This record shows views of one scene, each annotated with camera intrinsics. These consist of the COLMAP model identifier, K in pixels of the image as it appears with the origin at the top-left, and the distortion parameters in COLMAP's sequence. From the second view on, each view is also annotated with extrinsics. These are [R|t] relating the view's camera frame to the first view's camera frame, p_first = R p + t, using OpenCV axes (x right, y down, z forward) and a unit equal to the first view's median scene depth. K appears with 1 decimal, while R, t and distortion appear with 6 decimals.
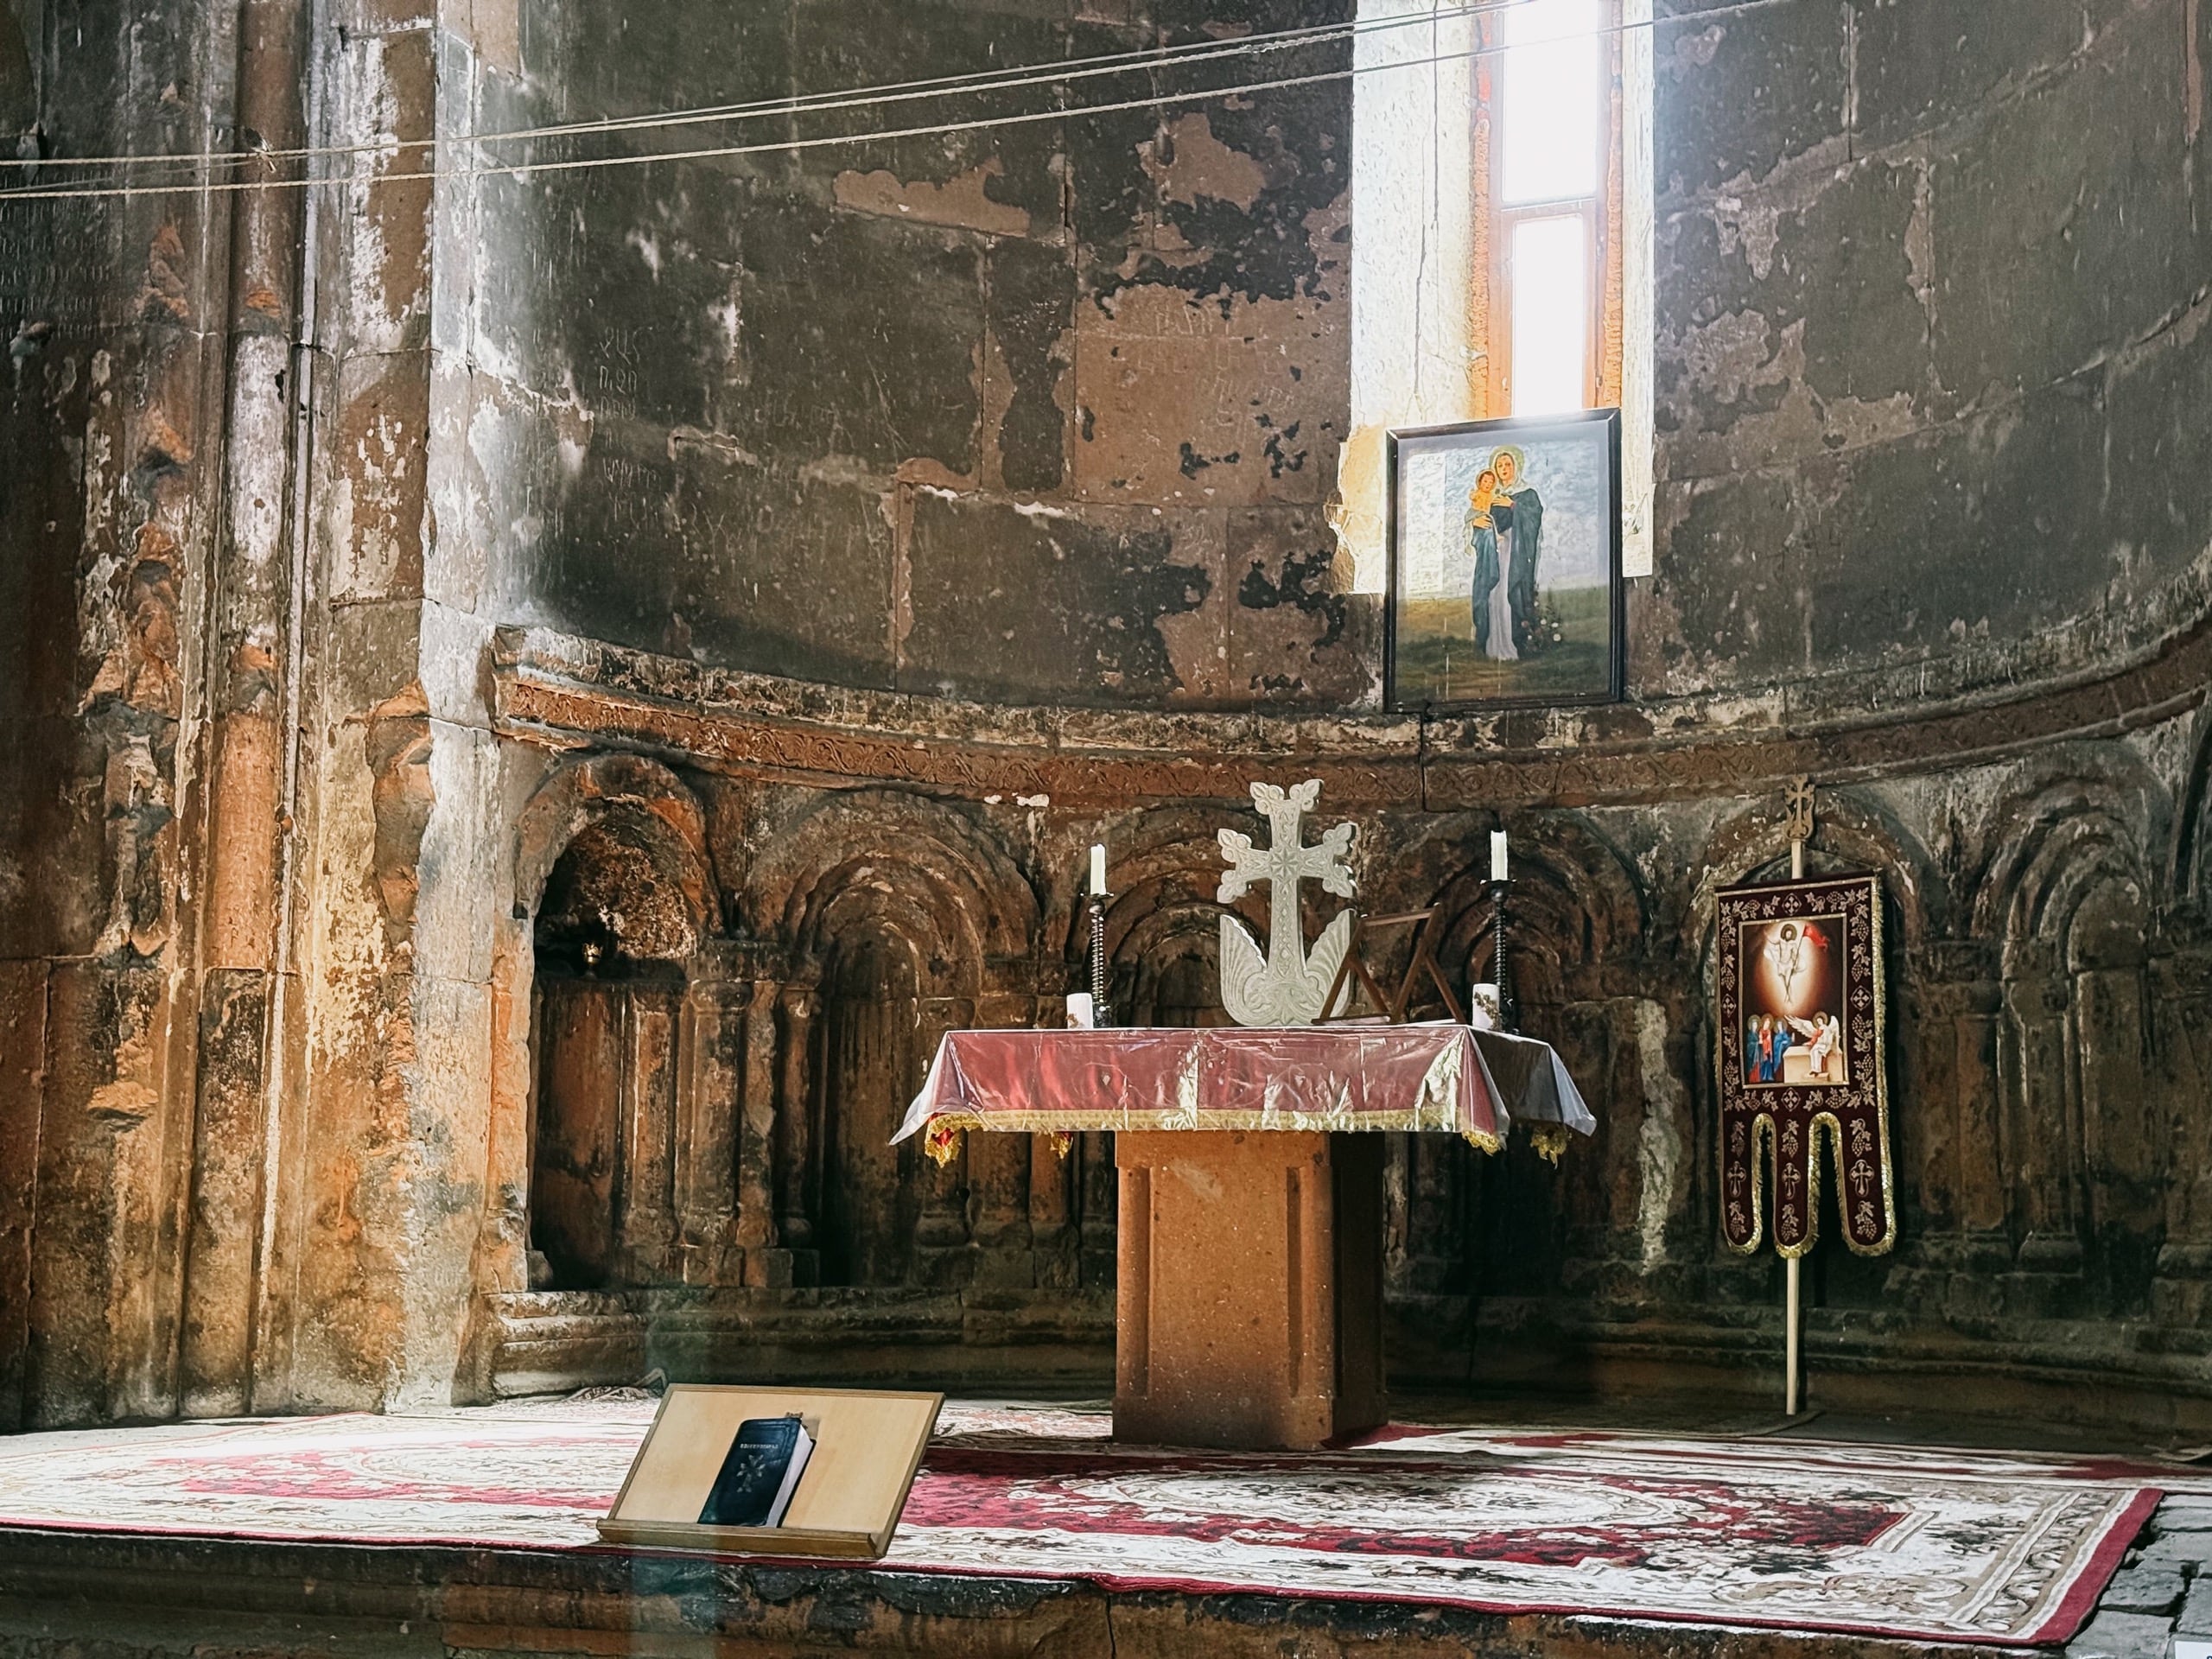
lens RADIAL K [[3130.0, 0, 1098.5], [0, 3130.0, 839.4], [0, 0, 1]] dist [0.169197, 0.000000]
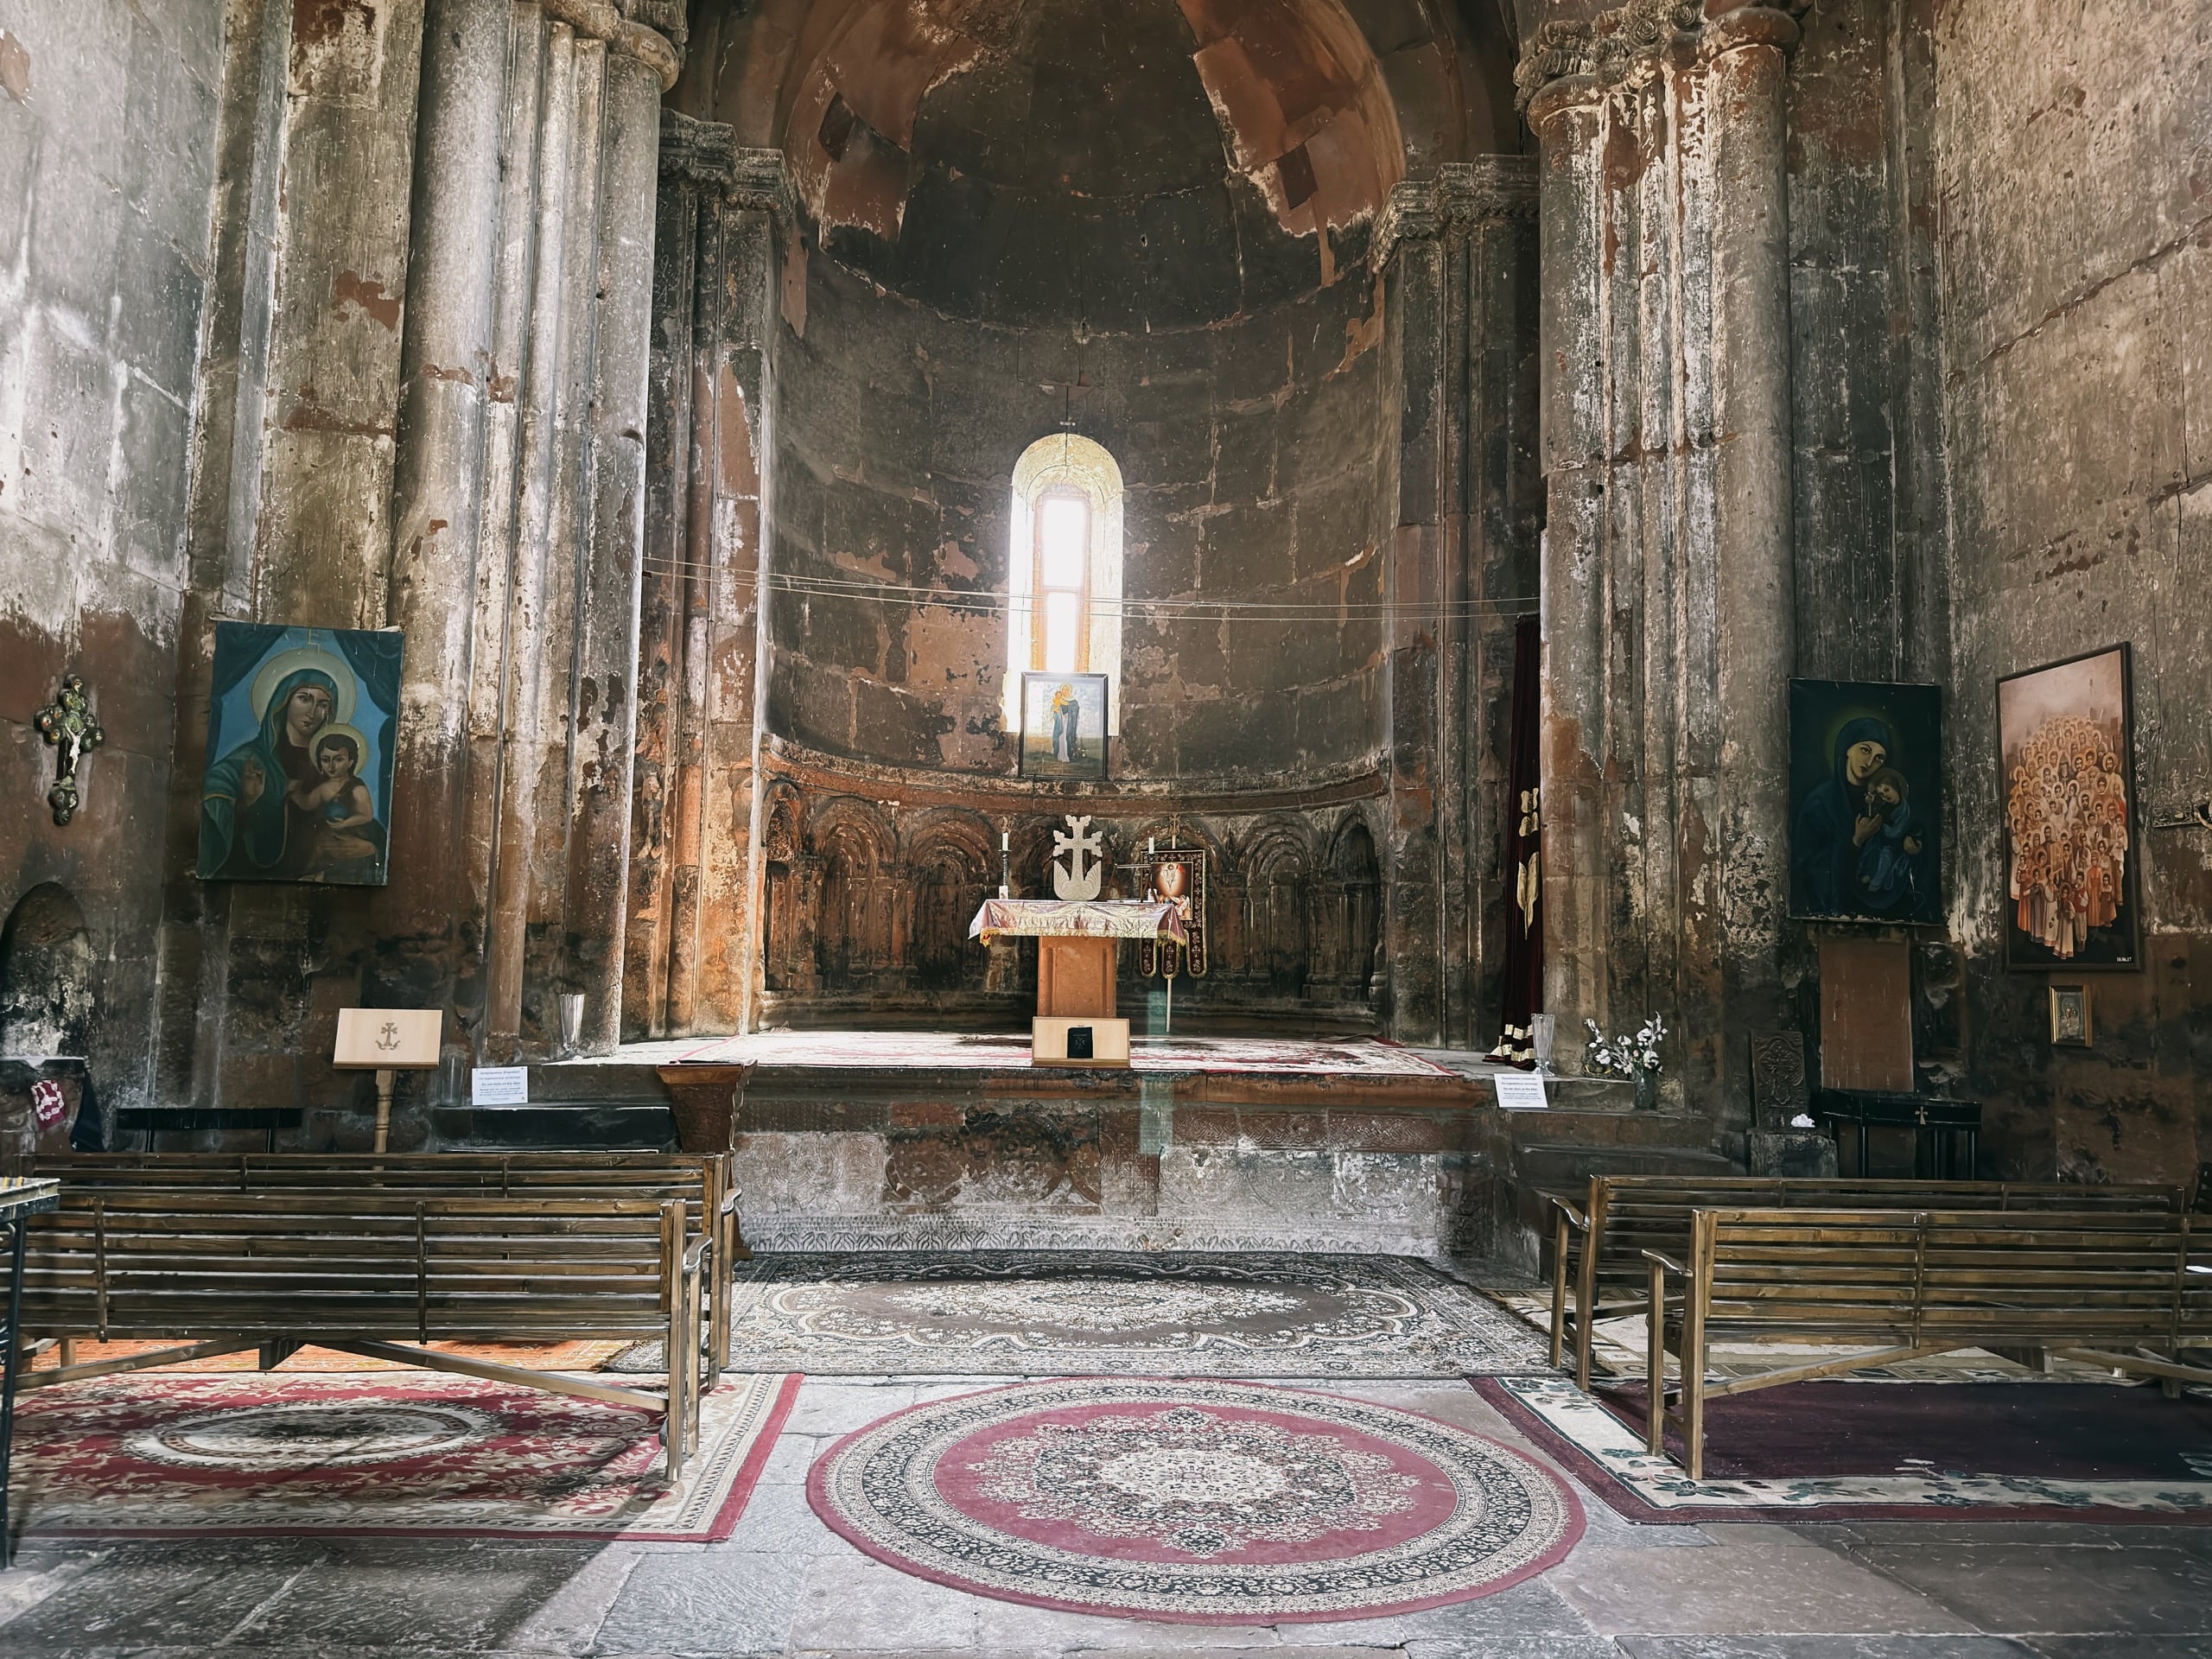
lens RADIAL K [[1564.8, 0, 1110.4], [0, 1564.8, 835.0], [0, 0, 1]] dist [0.153921, 0.001118]
pose [[0.896024, 0.045031, 0.441717, -0.502317], [-0.063080, 0.997663, 0.026250, -0.036539], [-0.439503, -0.051384, 0.896770, -0.282590]]
